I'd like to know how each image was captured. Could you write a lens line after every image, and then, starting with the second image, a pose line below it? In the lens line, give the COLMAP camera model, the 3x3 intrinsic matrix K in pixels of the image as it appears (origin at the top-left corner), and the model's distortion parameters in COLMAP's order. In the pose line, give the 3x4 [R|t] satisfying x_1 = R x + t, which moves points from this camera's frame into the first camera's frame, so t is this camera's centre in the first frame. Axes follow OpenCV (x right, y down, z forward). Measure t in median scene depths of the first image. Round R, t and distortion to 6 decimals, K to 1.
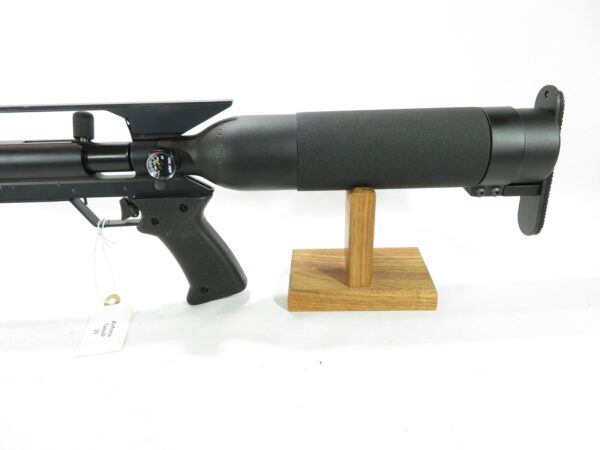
lens RADIAL K [[420.0, 0, 300.0], [0, 420.0, 225.0], [0, 0, 1]] dist [0.003792, 0.001007]
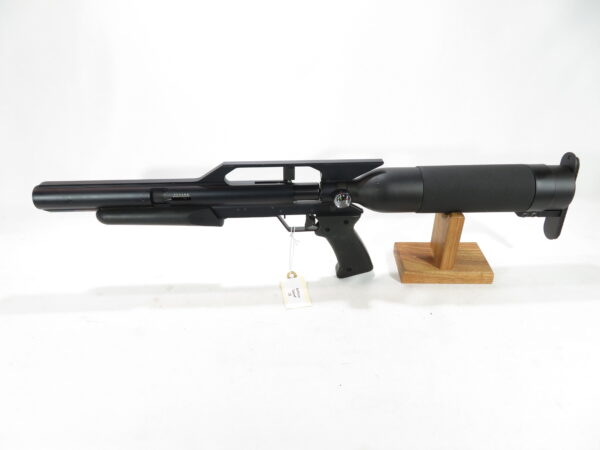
lens RADIAL K [[420.0, 0, 300.0], [0, 420.0, 225.0], [0, 0, 1]] dist [0.003792, 0.001007]
pose [[0.999649, 0.012417, 0.023397, -0.491225], [-0.014806, 0.994375, 0.104876, -0.196765], [-0.021963, -0.105186, 0.994210, -0.630511]]
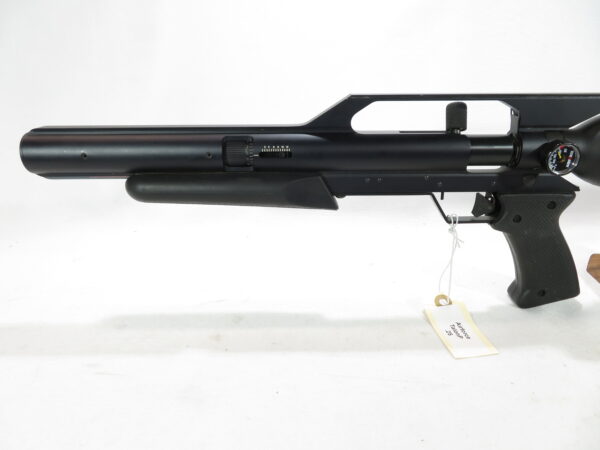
lens RADIAL K [[420.0, 0, 300.0], [0, 420.0, 225.0], [0, 0, 1]] dist [0.003792, 0.001007]
pose [[0.999638, 0.024960, -0.009996, -0.826404], [-0.025111, 0.999567, -0.015334, 0.032788], [0.009609, 0.015580, 0.999832, 0.043423]]
